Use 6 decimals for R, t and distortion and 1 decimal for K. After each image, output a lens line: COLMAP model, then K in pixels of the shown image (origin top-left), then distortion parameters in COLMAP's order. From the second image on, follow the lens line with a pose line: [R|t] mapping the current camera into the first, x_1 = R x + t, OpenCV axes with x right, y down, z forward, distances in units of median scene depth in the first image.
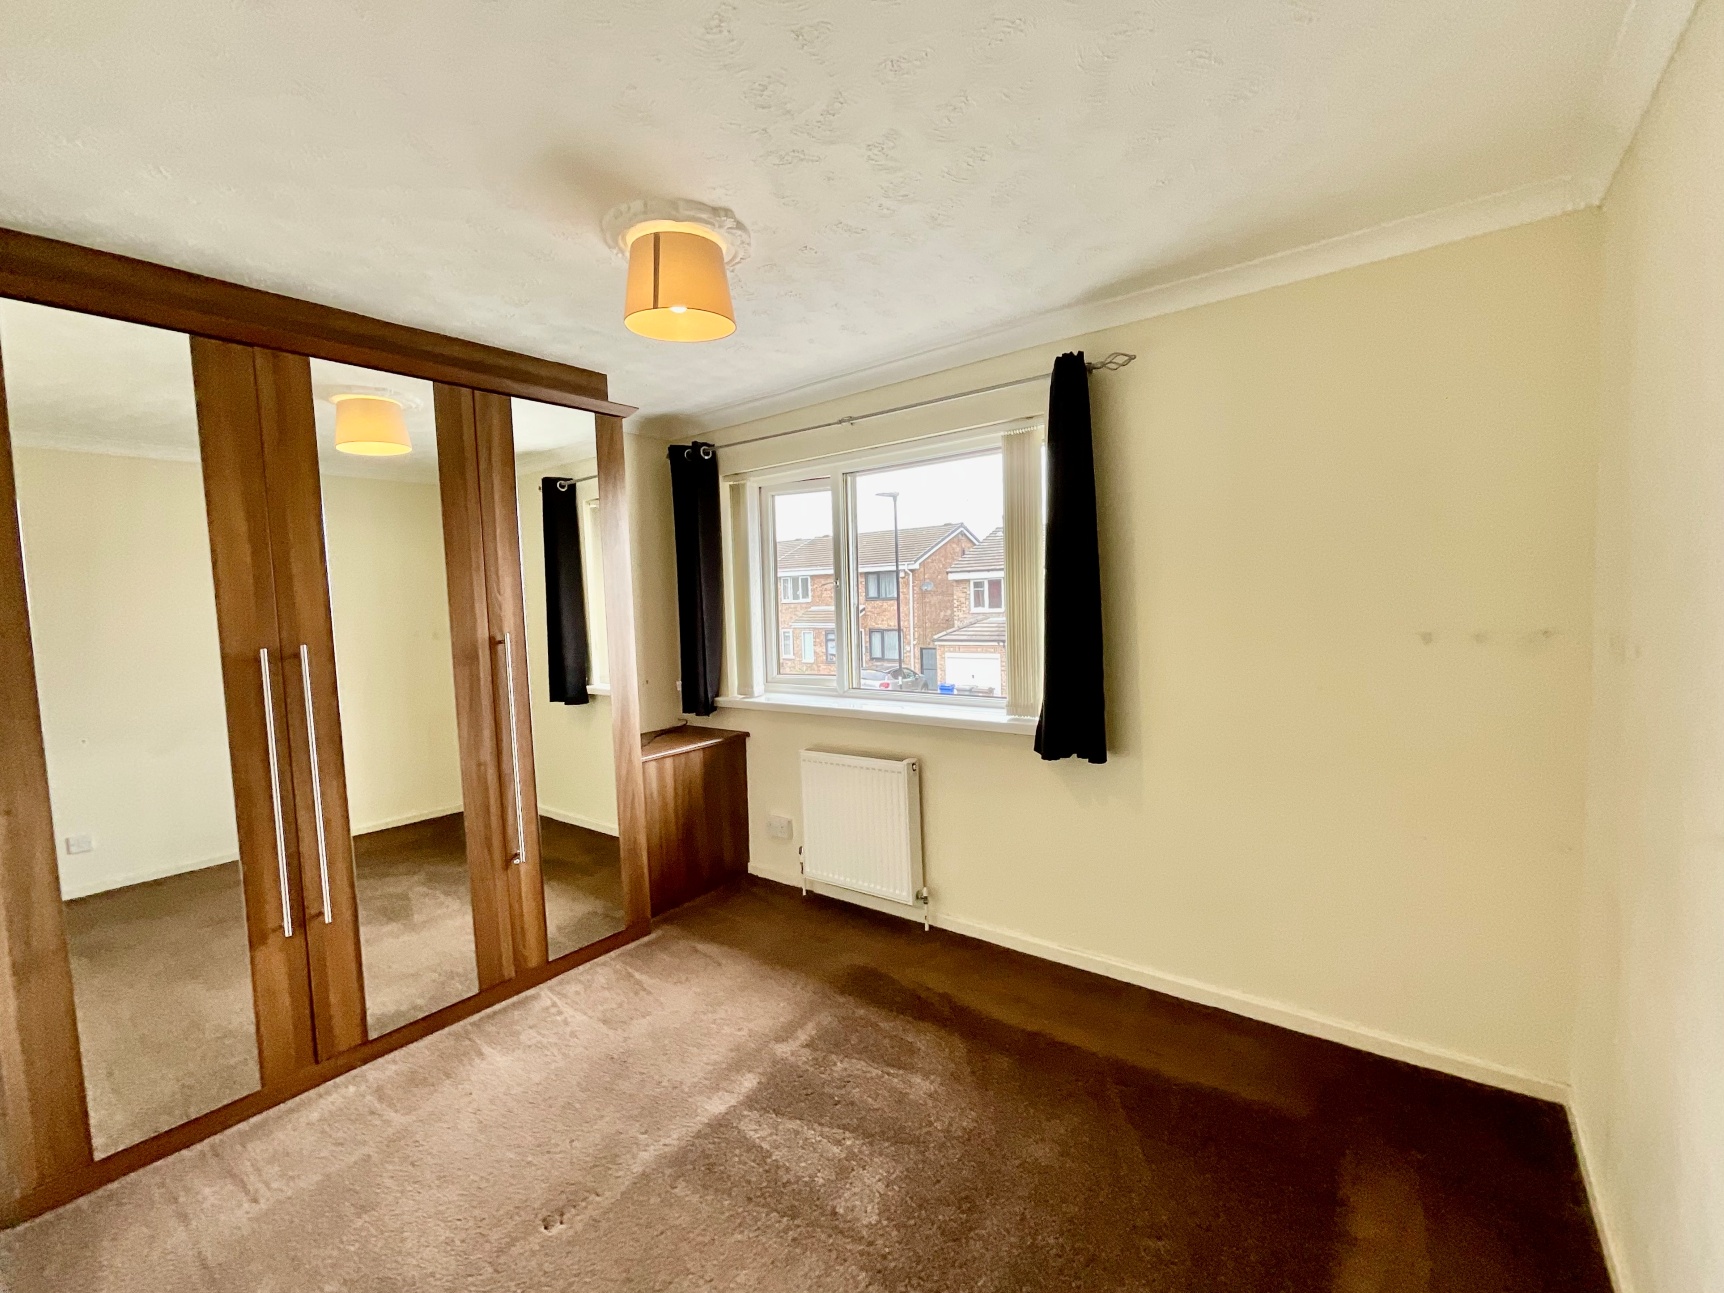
lens RADIAL K [[733.0, 0, 848.0], [0, 733.0, 648.5], [0, 0, 1]] dist [0.001786, -0.000001]
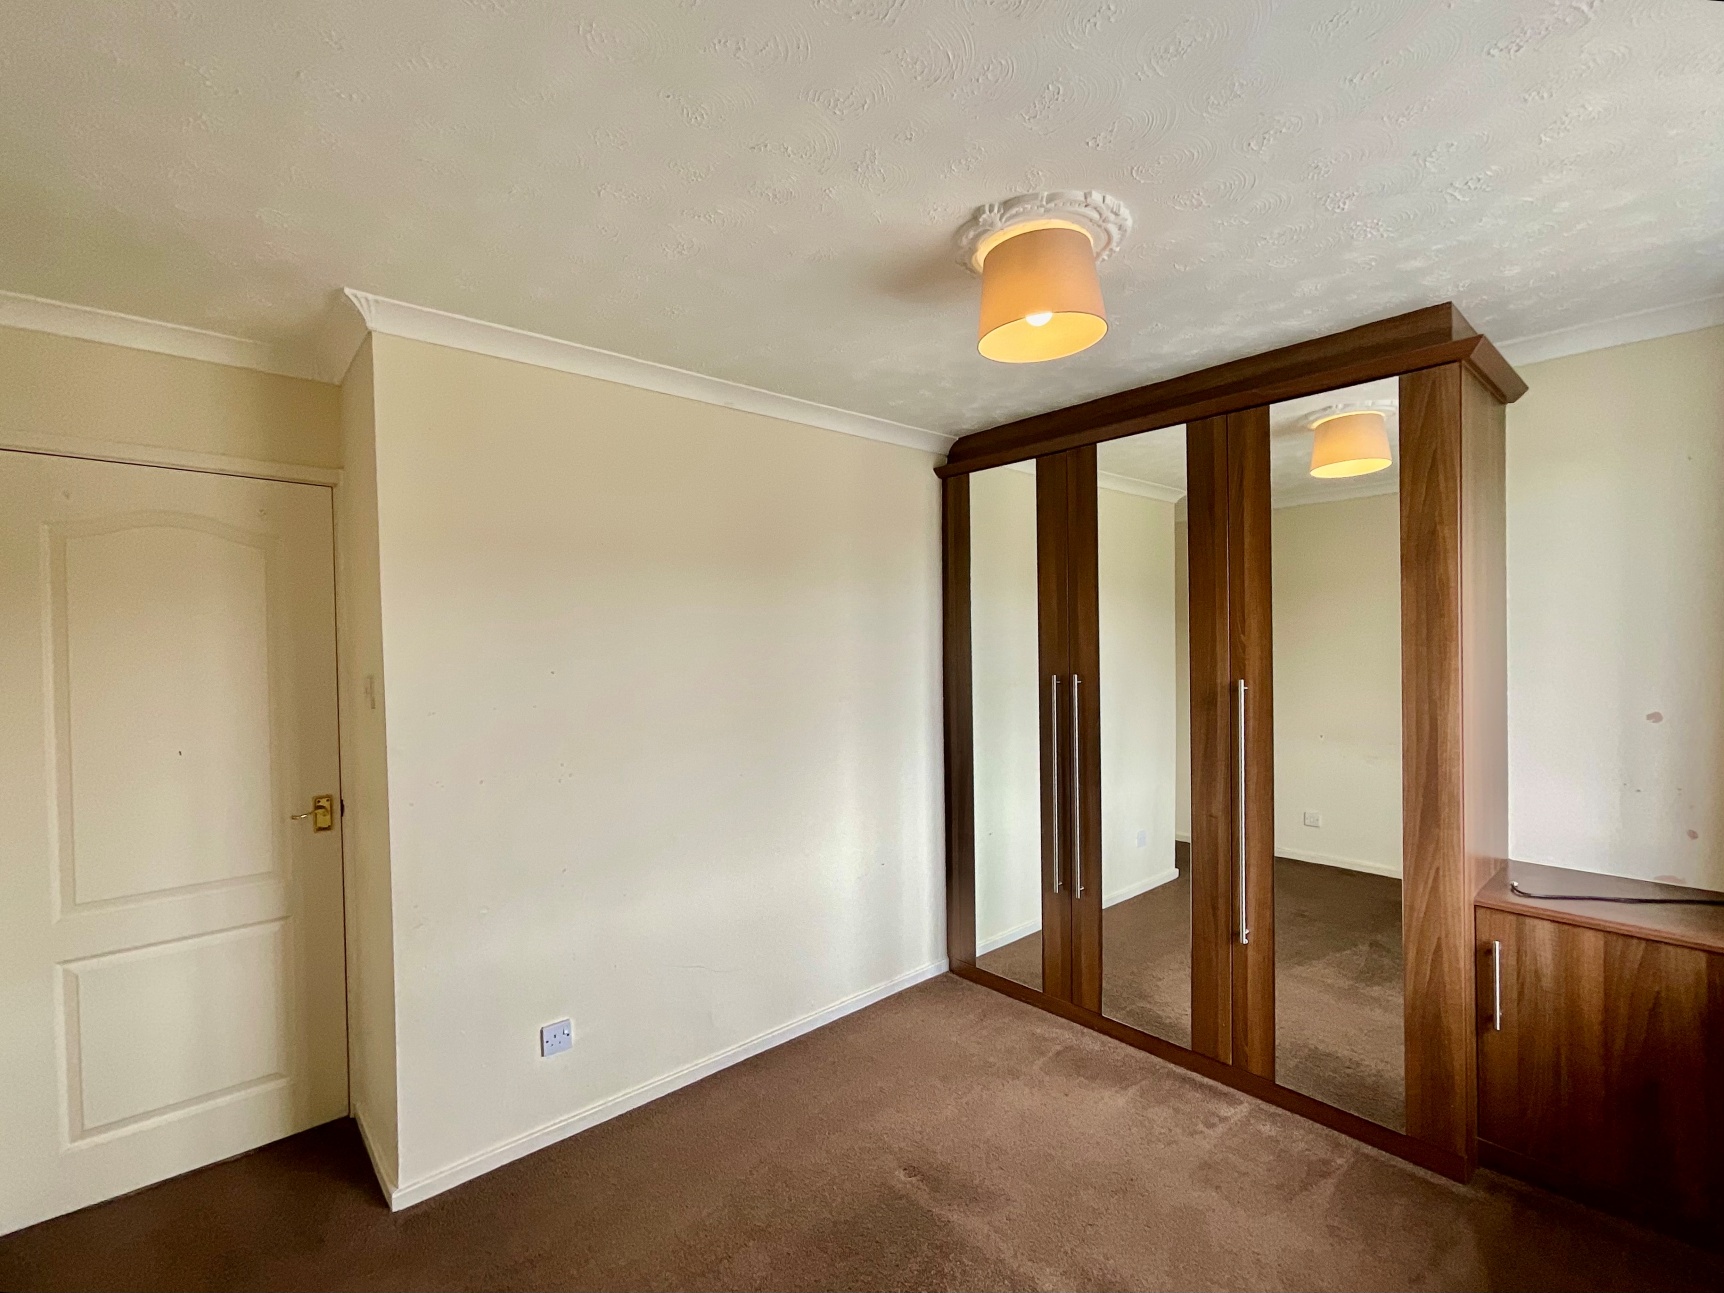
lens RADIAL K [[733.0, 0, 848.0], [0, 733.0, 648.5], [0, 0, 1]] dist [0.001786, -0.000001]
pose [[-0.162582, 0.043249, -0.985747, 0.478654], [-0.048772, 0.997465, 0.051807, -0.079784], [0.985489, 0.056499, -0.160061, 0.667038]]
